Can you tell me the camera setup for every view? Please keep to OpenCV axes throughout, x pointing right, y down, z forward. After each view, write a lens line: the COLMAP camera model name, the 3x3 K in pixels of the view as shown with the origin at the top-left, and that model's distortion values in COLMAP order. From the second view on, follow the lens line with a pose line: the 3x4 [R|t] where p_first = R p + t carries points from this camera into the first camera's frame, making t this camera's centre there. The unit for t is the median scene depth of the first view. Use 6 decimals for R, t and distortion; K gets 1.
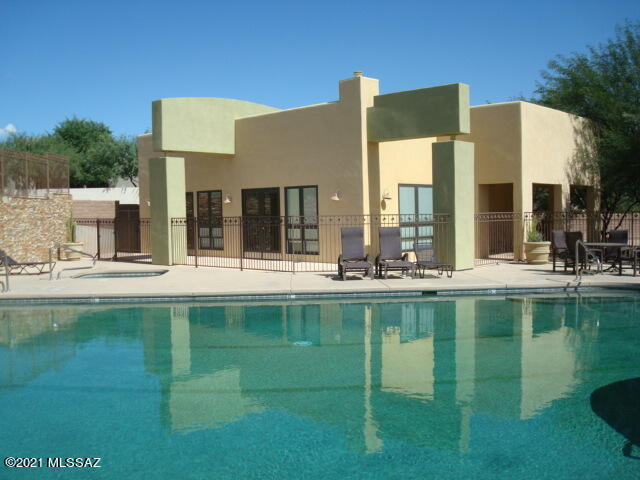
lens RADIAL K [[661.3, 0, 320.0], [0, 661.3, 240.0], [0, 0, 1]] dist [0.000231, -0.002211]
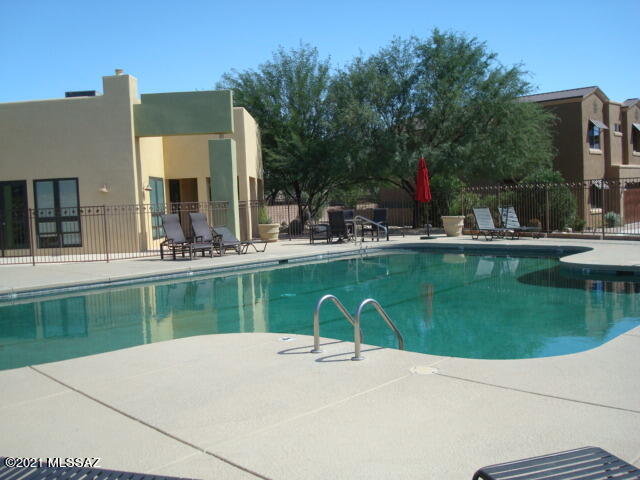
lens RADIAL K [[661.3, 0, 320.0], [0, 661.3, 240.0], [0, 0, 1]] dist [0.000231, -0.002211]
pose [[0.773157, -0.059363, 0.631431, -0.349577], [0.055575, 0.998121, 0.025788, 0.006560], [-0.631775, 0.015154, 0.775004, -0.011596]]
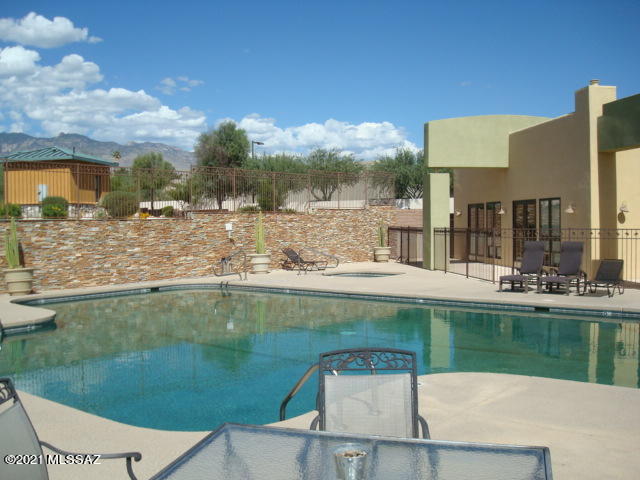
lens RADIAL K [[661.3, 0, 320.0], [0, 661.3, 240.0], [0, 0, 1]] dist [0.000231, -0.002211]
pose [[0.798335, 0.030628, -0.601434, 0.303411], [-0.036926, 0.999316, 0.001874, -0.008210], [0.601081, 0.020713, 0.798920, -0.002564]]
